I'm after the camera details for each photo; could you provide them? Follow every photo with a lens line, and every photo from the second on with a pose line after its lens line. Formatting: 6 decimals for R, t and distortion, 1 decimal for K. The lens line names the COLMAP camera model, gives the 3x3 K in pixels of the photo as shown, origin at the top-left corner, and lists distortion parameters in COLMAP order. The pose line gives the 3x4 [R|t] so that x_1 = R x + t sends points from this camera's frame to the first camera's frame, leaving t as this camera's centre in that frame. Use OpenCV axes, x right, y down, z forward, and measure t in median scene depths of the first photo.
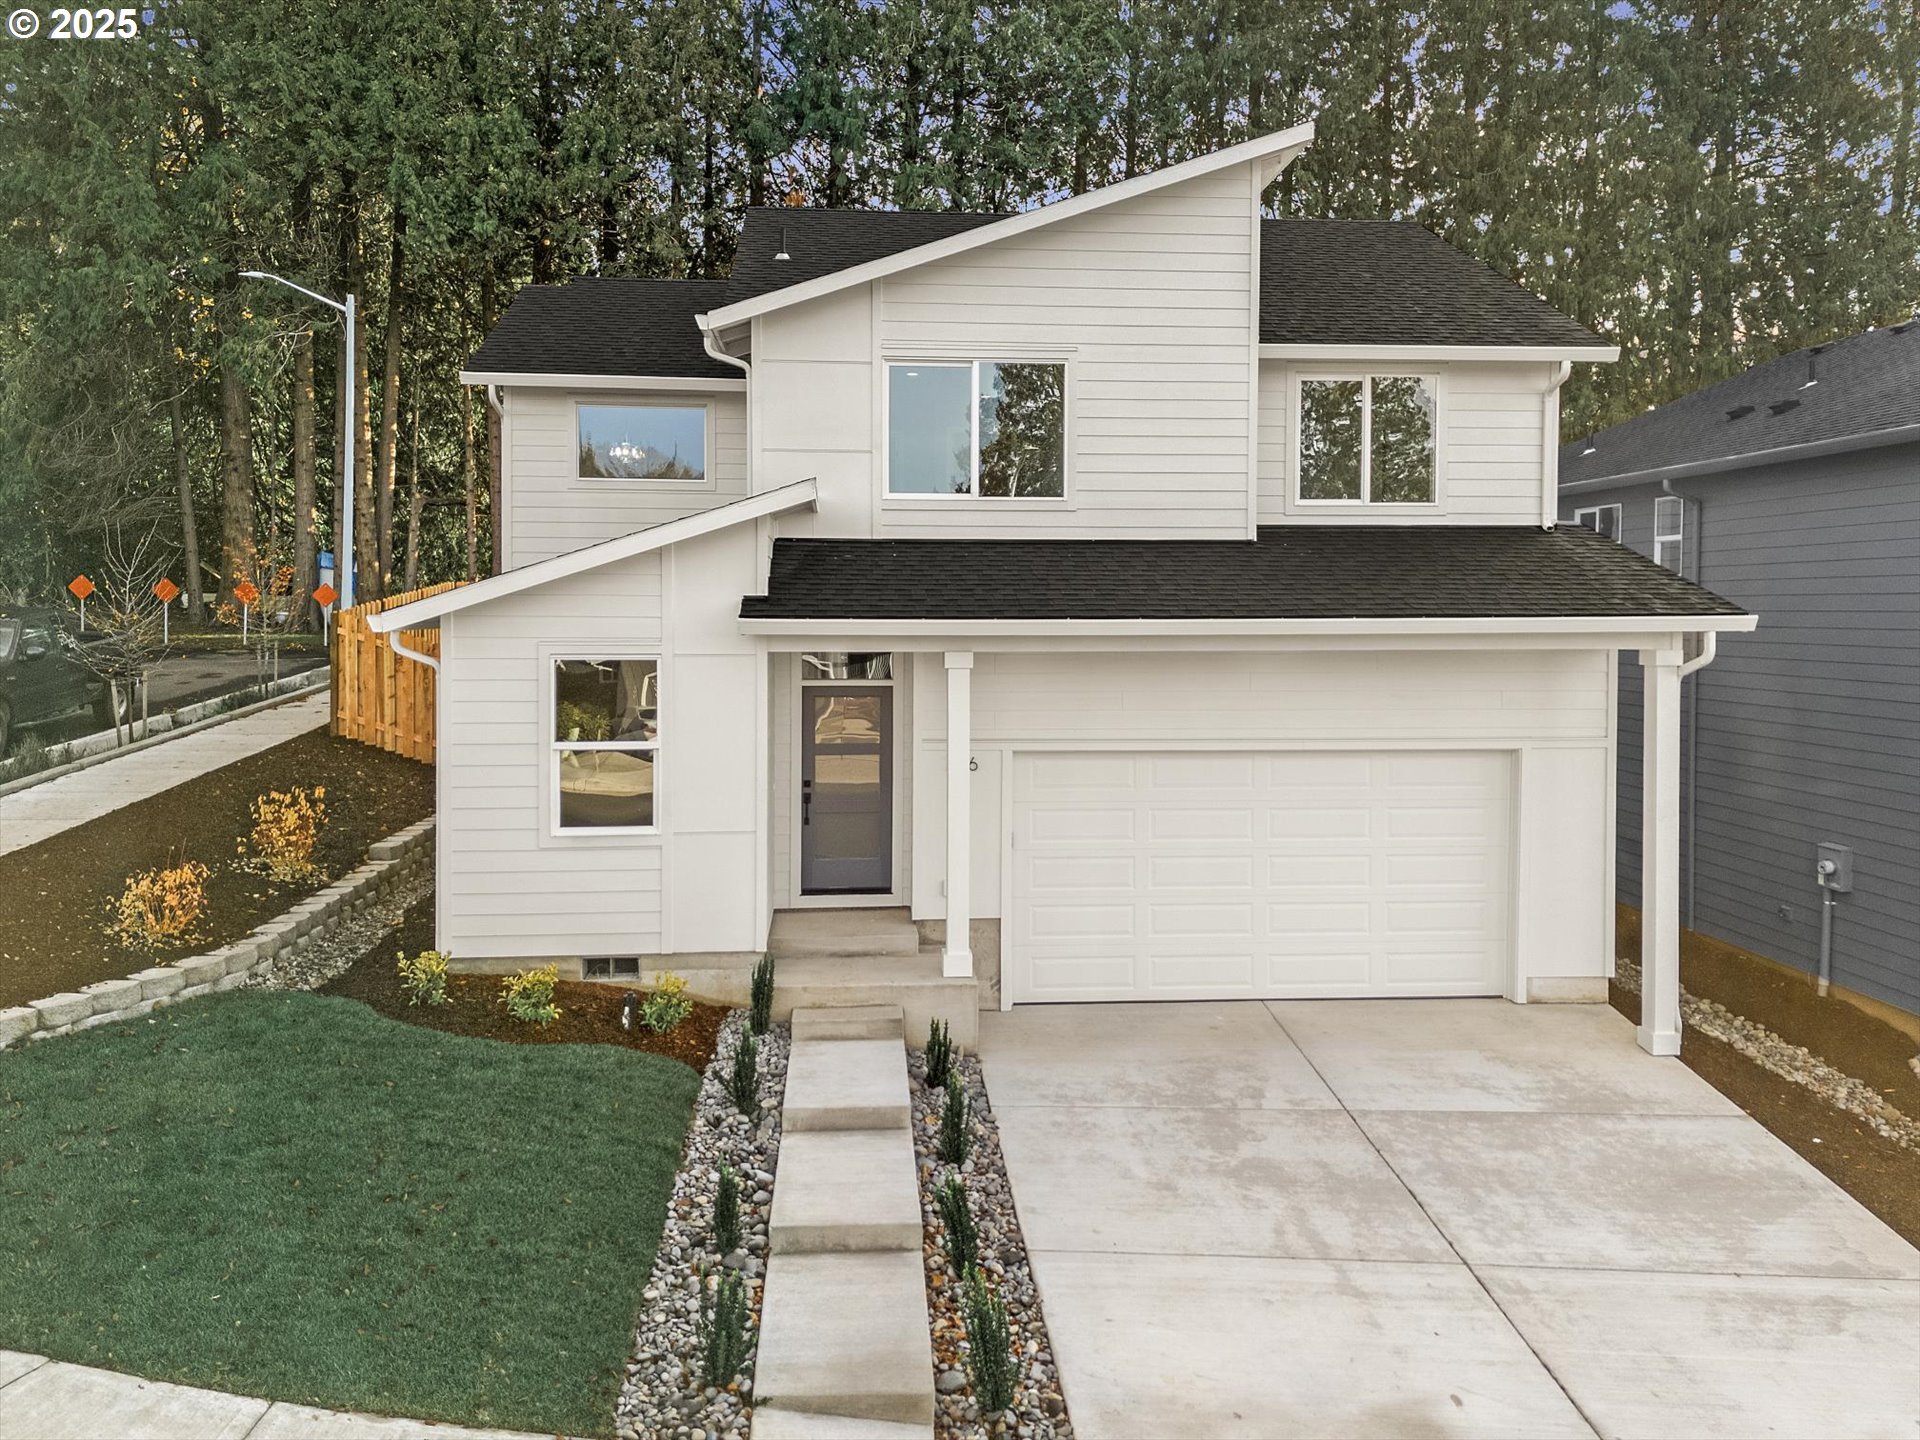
lens RADIAL K [[1421.8, 0, 961.3], [0, 1421.8, 648.0], [0, 0, 1]] dist [0.048097, -0.001599]
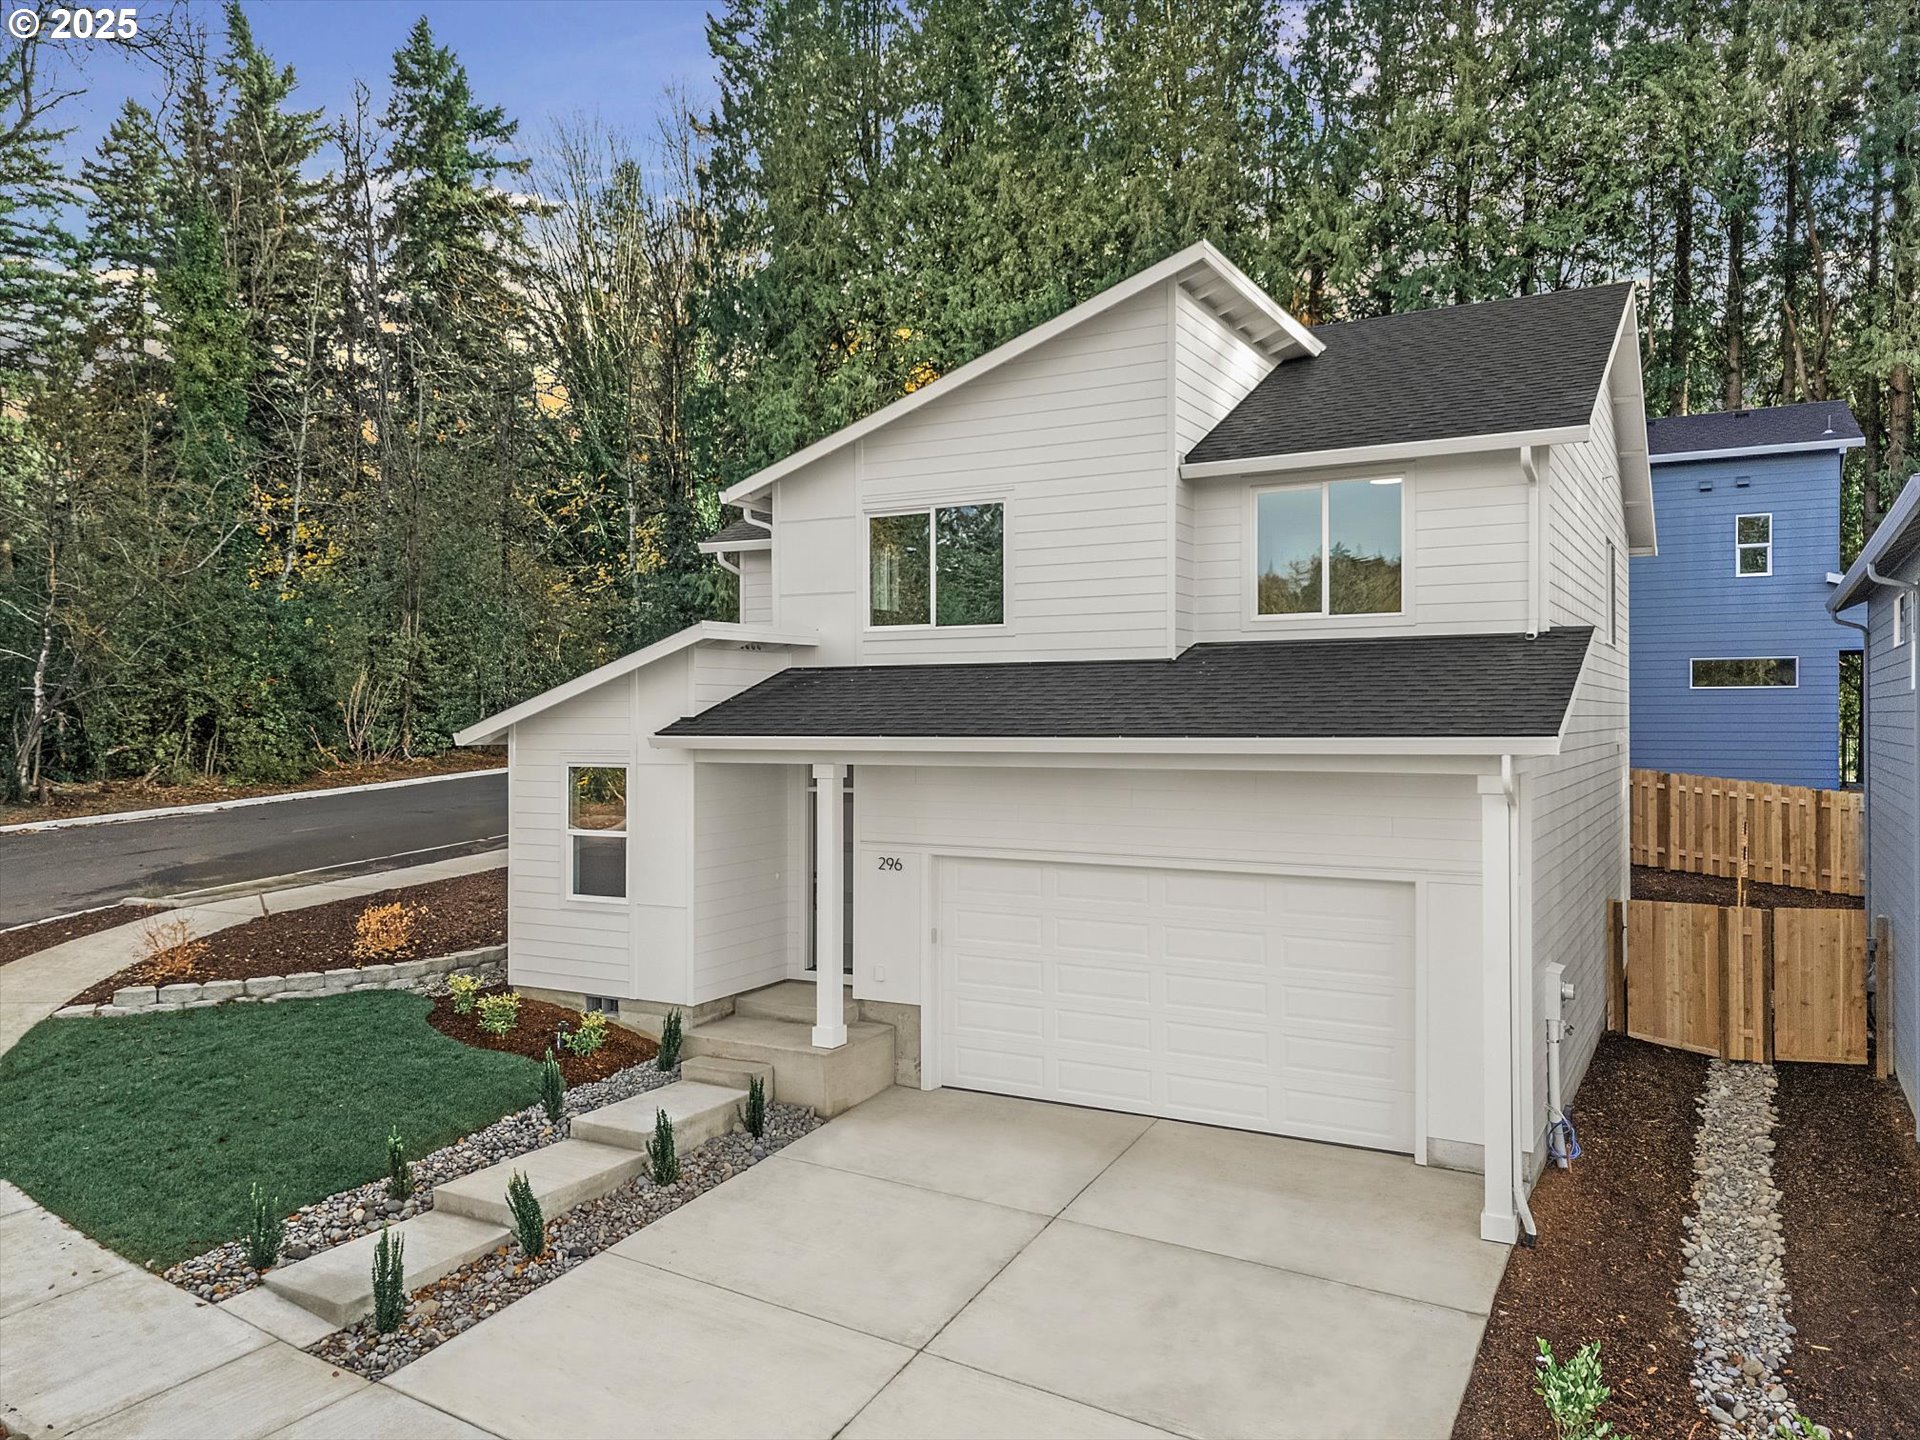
lens RADIAL K [[1401.5, 0, 960.0], [0, 1401.5, 720.0], [0, 0, 1]] dist [0.050100, 0.000393]
pose [[0.837443, -0.002853, -0.546518, 0.636528], [-0.012287, 0.999635, -0.024046, -0.007075], [0.546387, 0.026852, 0.837102, 0.089783]]
